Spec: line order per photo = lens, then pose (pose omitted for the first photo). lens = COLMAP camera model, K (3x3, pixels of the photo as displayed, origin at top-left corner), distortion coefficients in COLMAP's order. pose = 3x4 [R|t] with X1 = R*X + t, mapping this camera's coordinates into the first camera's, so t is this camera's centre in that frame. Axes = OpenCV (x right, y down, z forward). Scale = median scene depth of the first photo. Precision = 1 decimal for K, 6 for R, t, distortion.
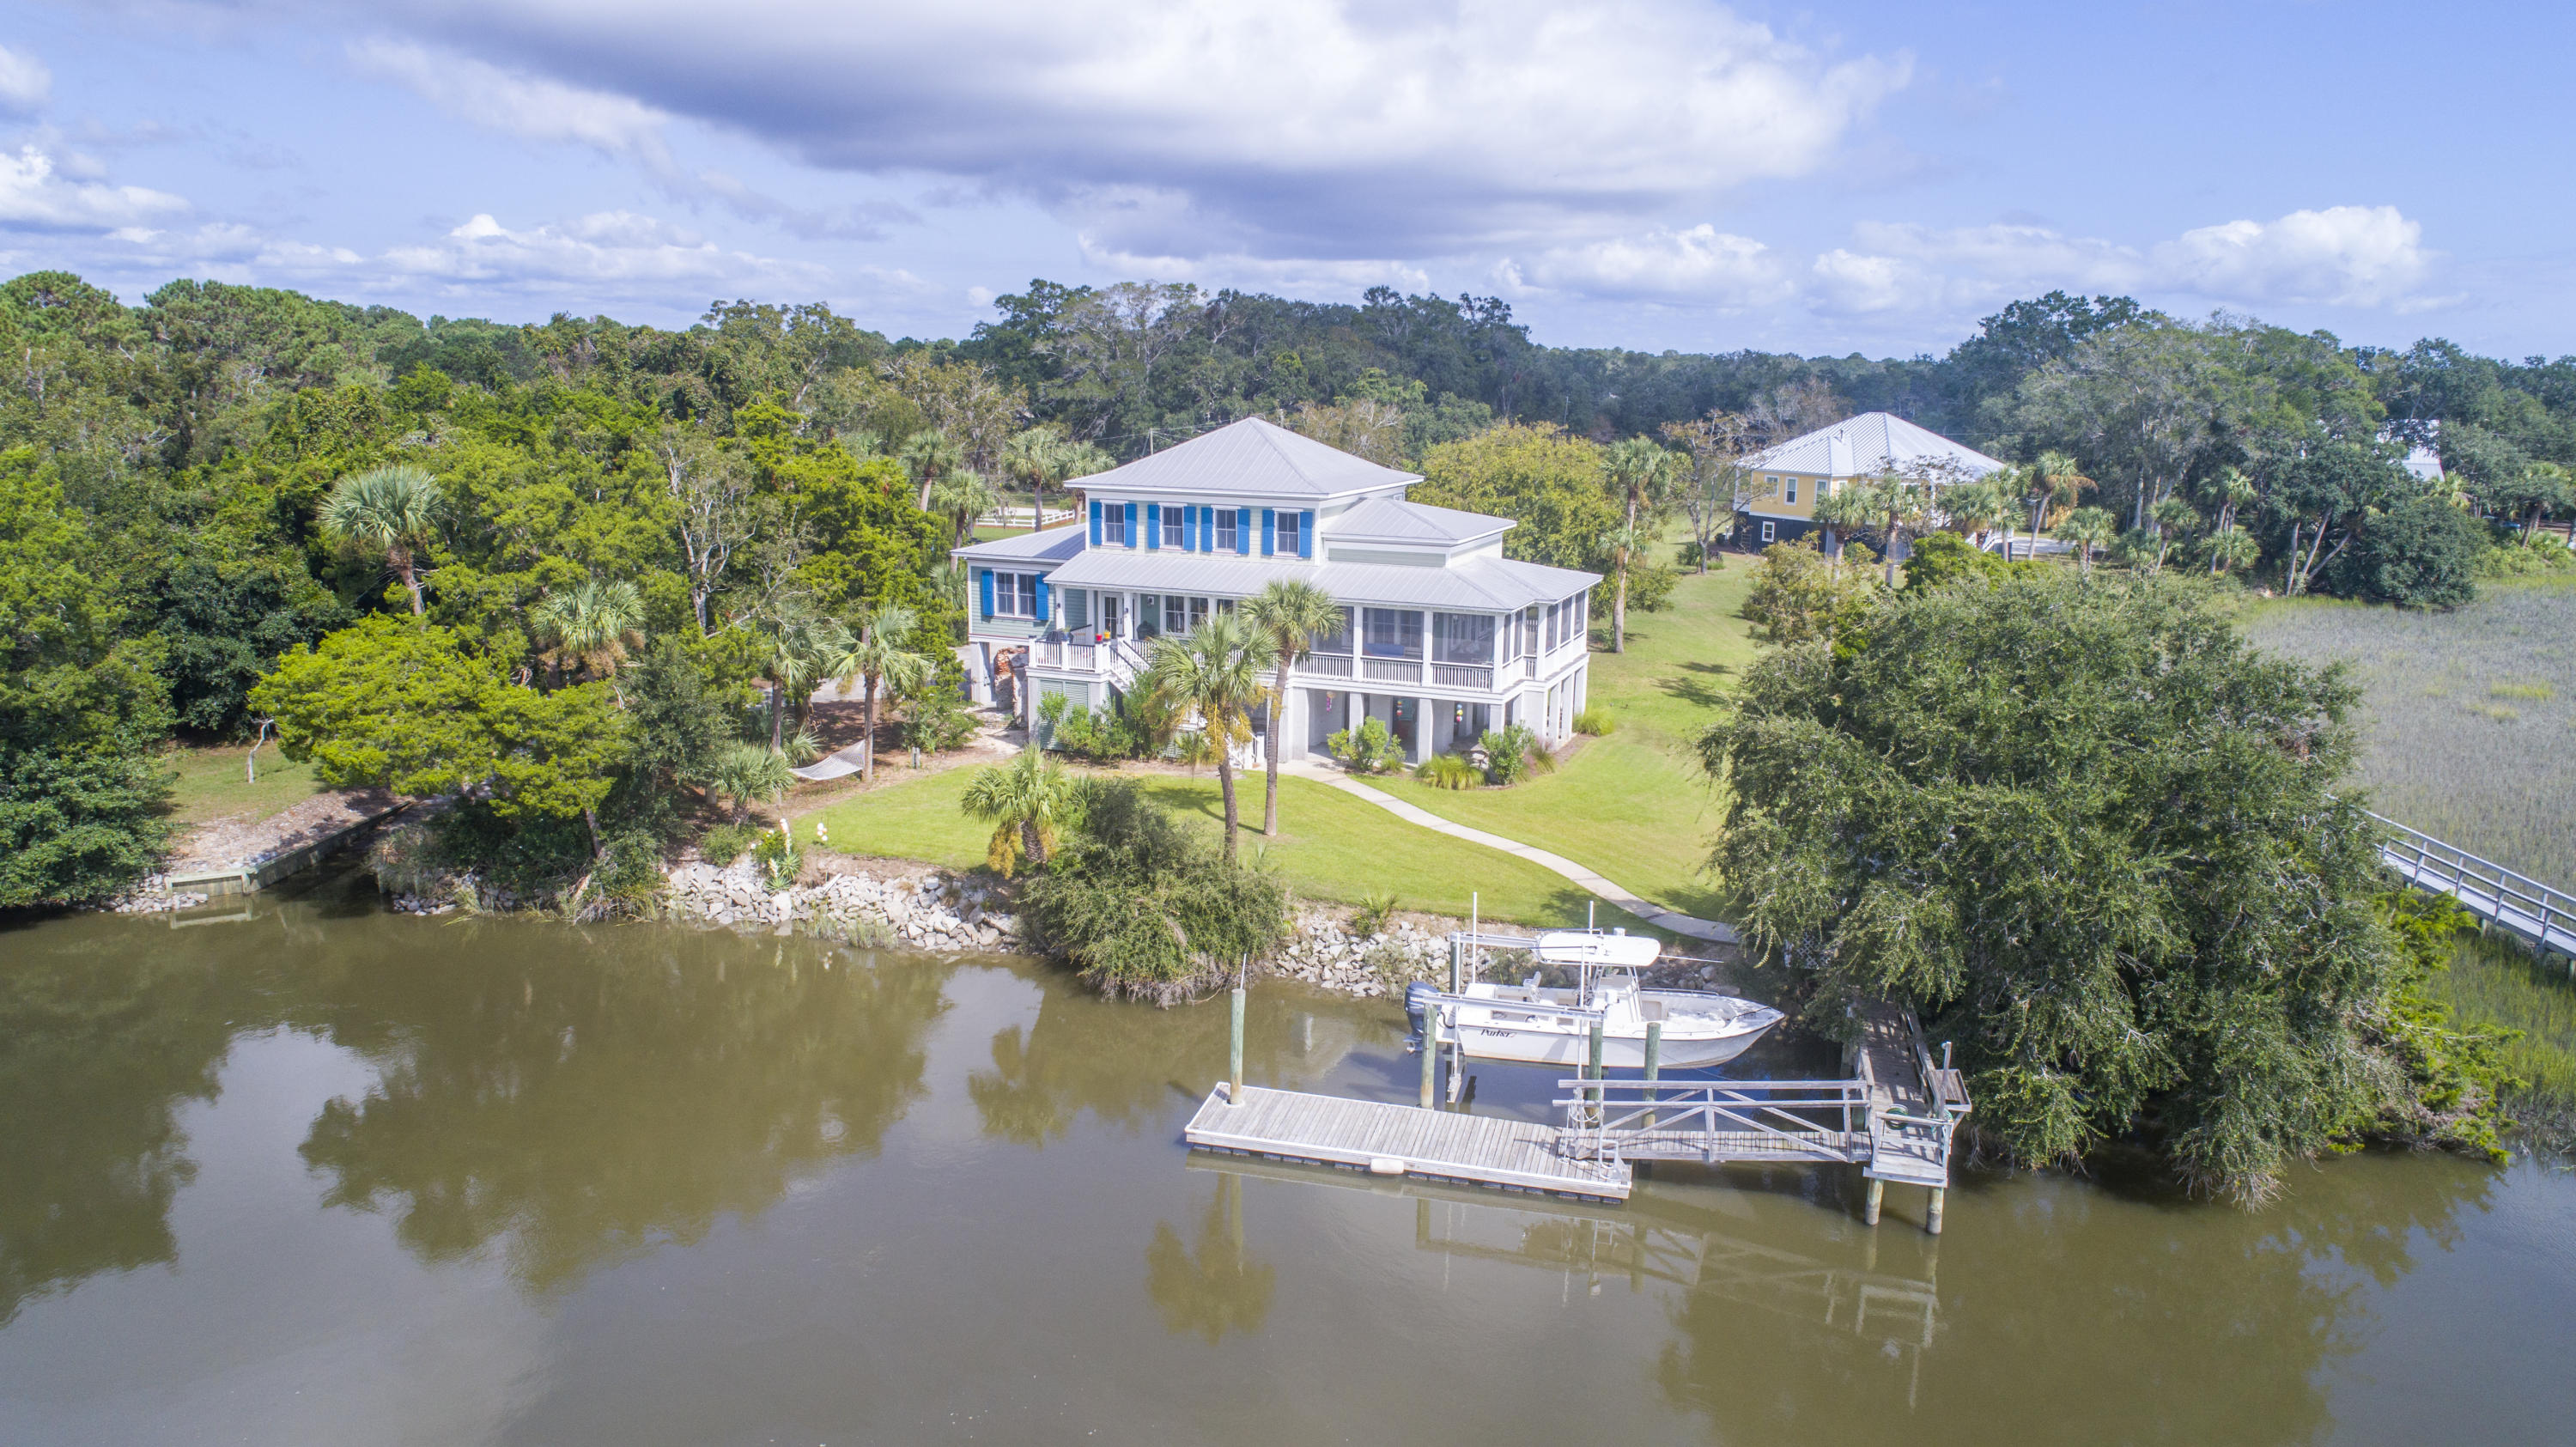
lens RADIAL K [[1729.4, 0, 1294.8], [0, 1729.4, 725.3], [0, 0, 1]] dist [-0.004459, 0.003527]
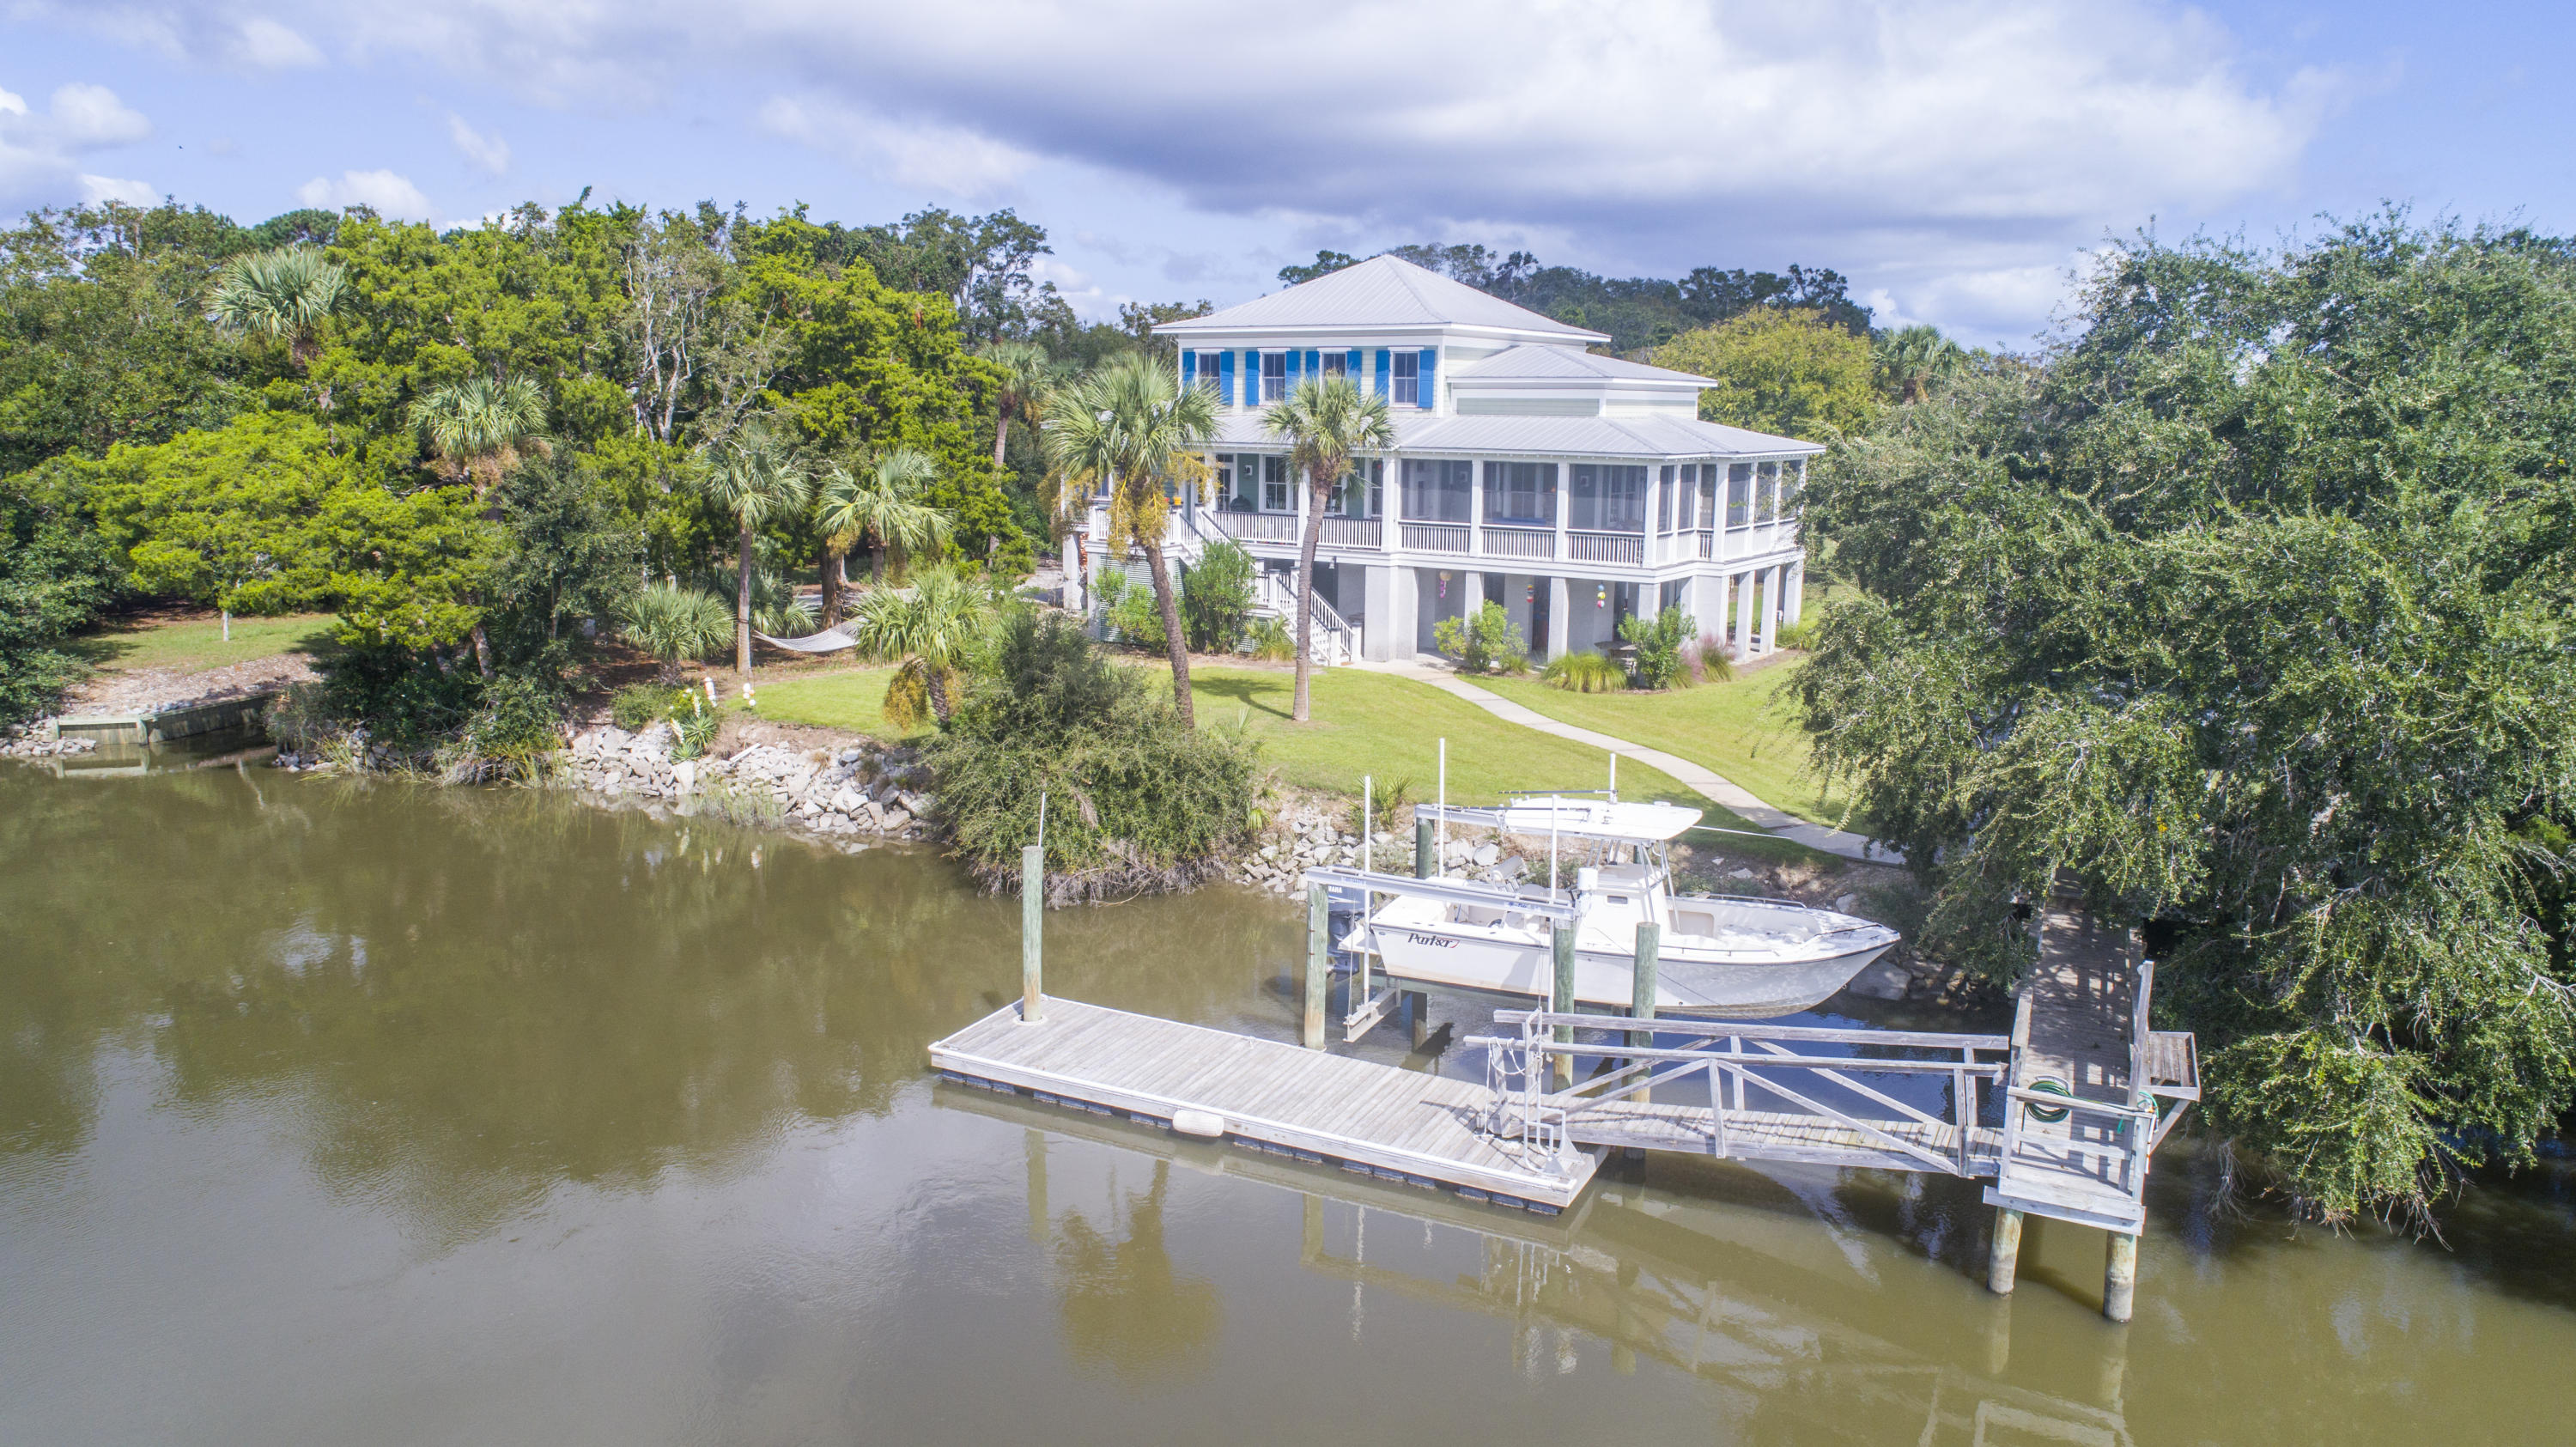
lens RADIAL K [[1729.4, 0, 1294.8], [0, 1729.4, 725.3], [0, 0, 1]] dist [-0.004459, 0.003527]
pose [[0.978763, 0.034727, -0.202031, 0.150069], [-0.039214, 0.999064, -0.018247, 0.087145], [0.201208, 0.025782, 0.979209, 0.281061]]
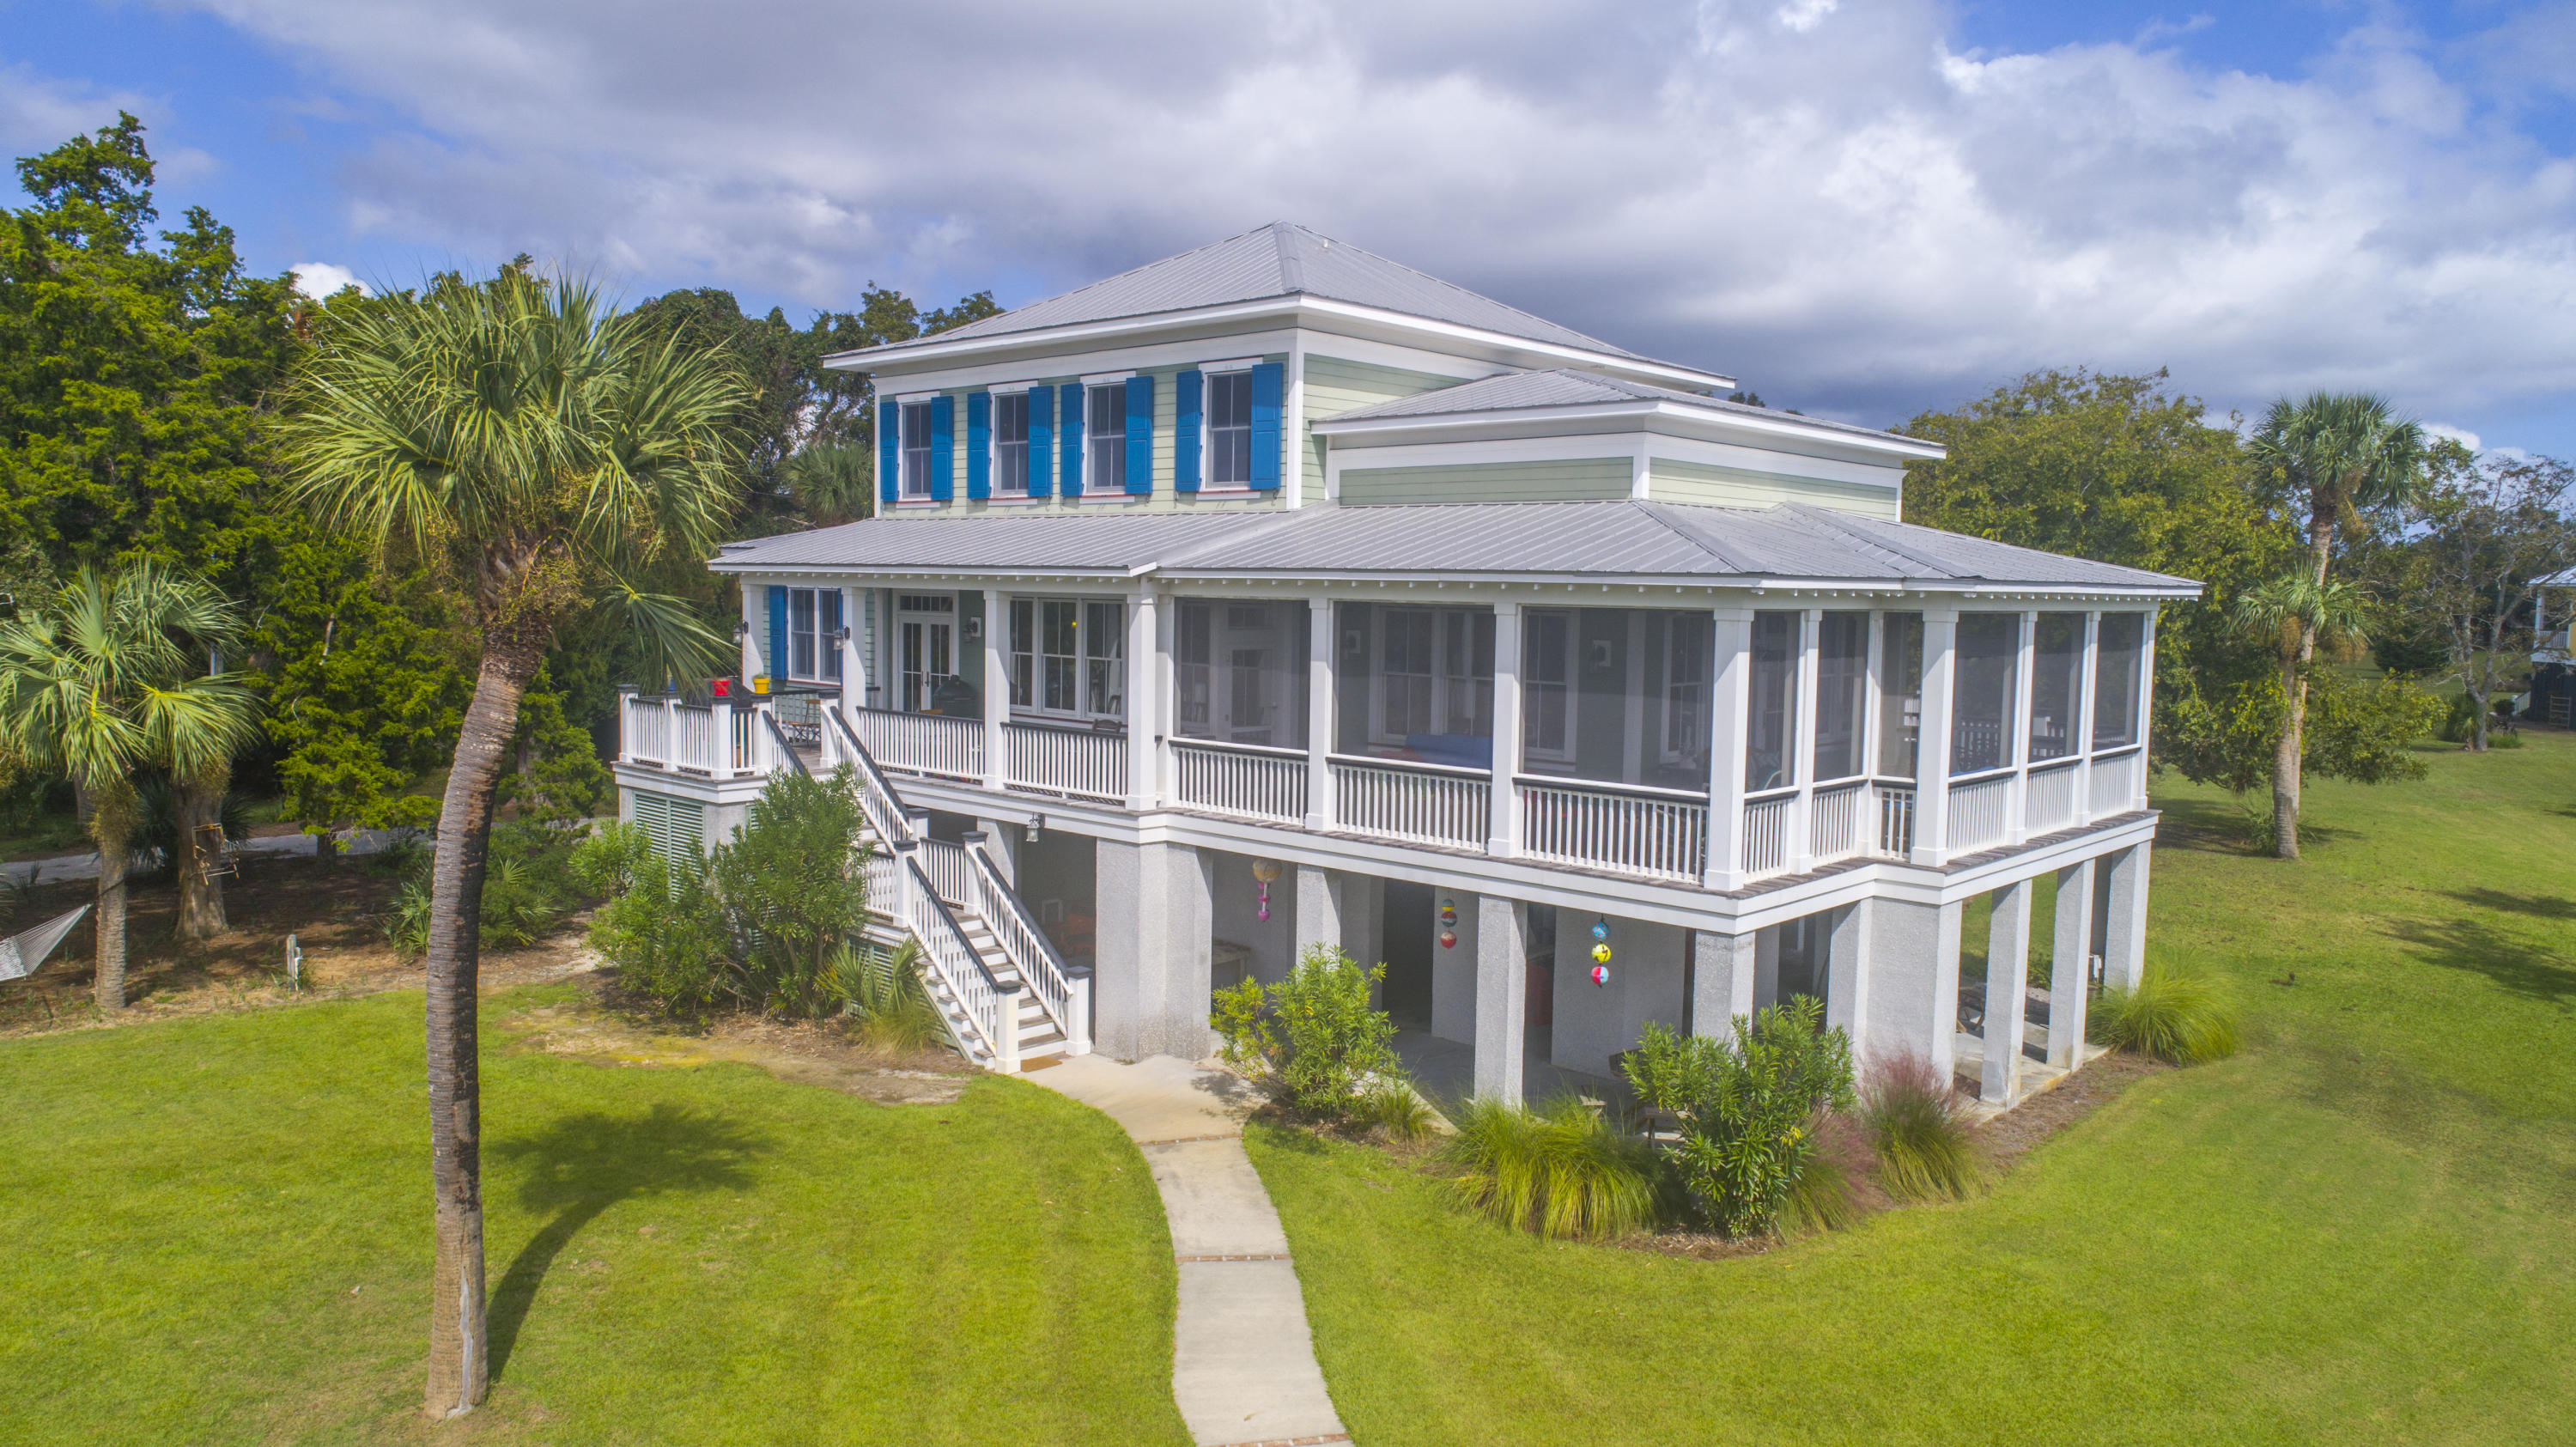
lens RADIAL K [[1729.4, 0, 1294.8], [0, 1729.4, 725.3], [0, 0, 1]] dist [-0.004459, 0.003527]
pose [[0.936524, 0.032078, -0.349132, 0.185028], [-0.076064, 0.990677, -0.113015, -0.010832], [0.342252, 0.132398, 0.930233, 0.891556]]
